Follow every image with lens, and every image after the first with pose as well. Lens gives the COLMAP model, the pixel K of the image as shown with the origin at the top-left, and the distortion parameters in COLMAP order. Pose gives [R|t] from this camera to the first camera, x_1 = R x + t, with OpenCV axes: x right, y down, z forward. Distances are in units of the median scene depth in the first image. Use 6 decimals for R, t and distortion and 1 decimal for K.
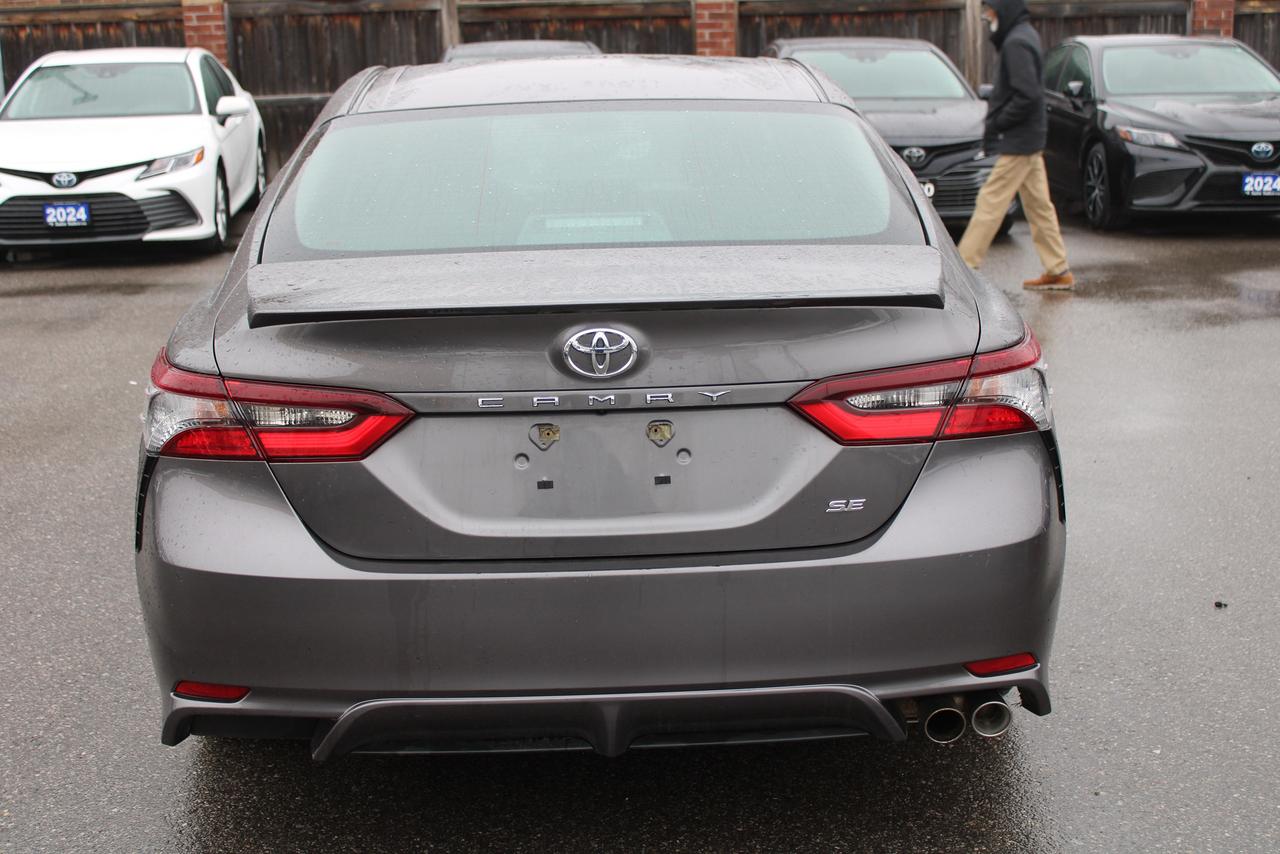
lens RADIAL K [[1738.3, 0, 641.6], [0, 1738.3, 426.5], [0, 0, 1]] dist [-0.037882, 0.000000]
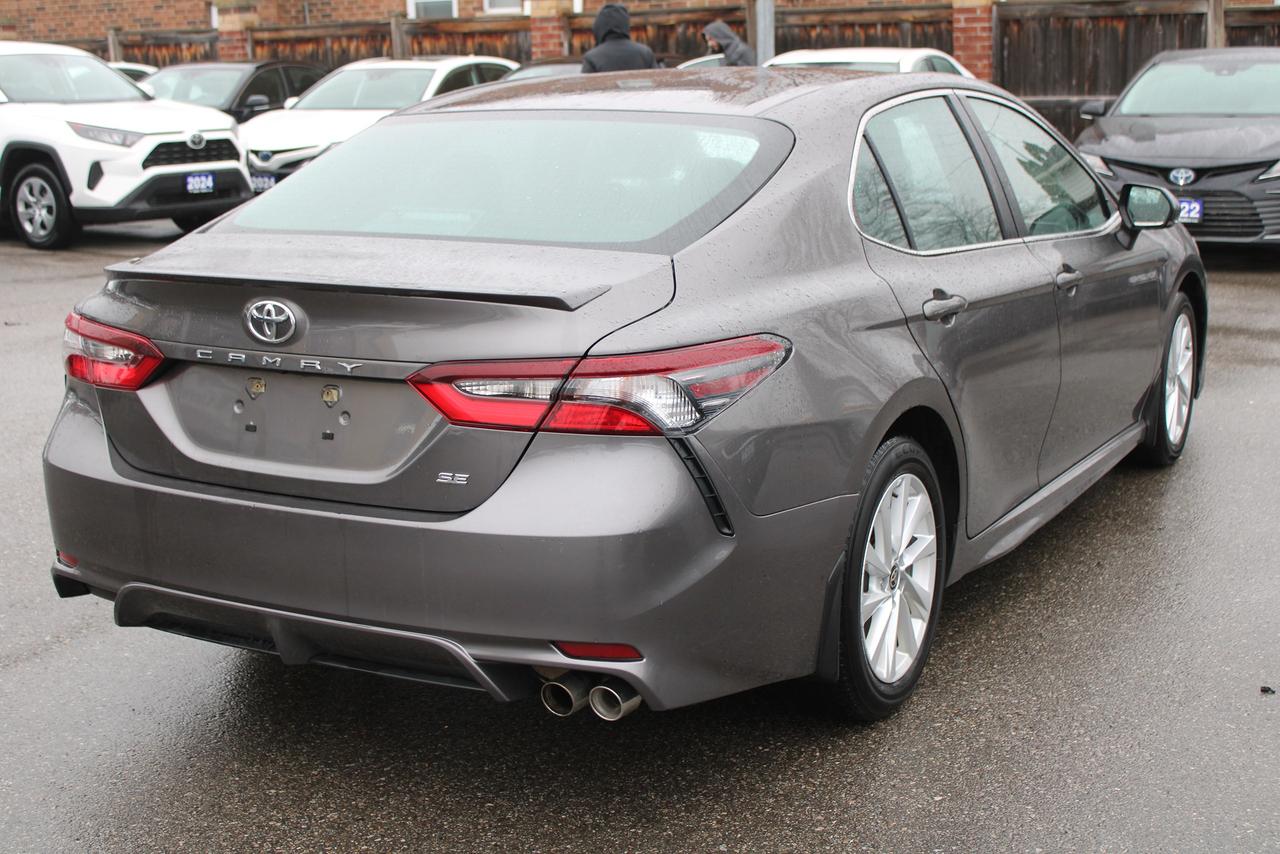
lens RADIAL K [[1738.3, 0, 646.1], [0, 1738.3, 429.2], [0, 0, 1]] dist [-0.037882, 0.000000]
pose [[0.858513, 0.117862, -0.499062, 0.126595], [-0.116509, 0.992608, 0.033997, -0.006232], [0.499380, 0.028958, 0.865899, 0.015503]]
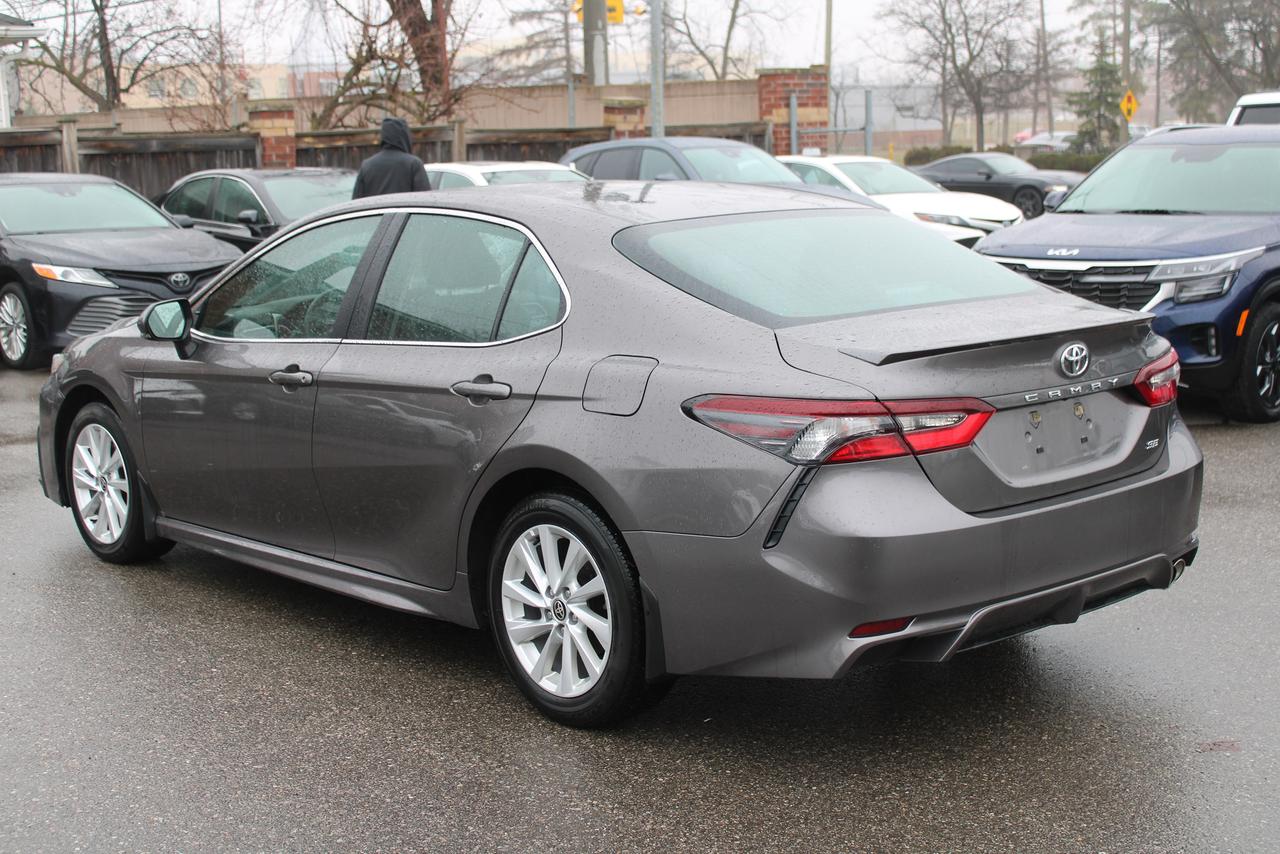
lens RADIAL K [[1738.3, 0, 643.9], [0, 1738.3, 425.5], [0, 0, 1]] dist [-0.037882, 0.000000]
pose [[0.770575, -0.096977, 0.629928, -0.210454], [0.144524, 0.989198, -0.024506, -0.000241], [-0.620747, 0.109924, 0.776267, 0.003074]]
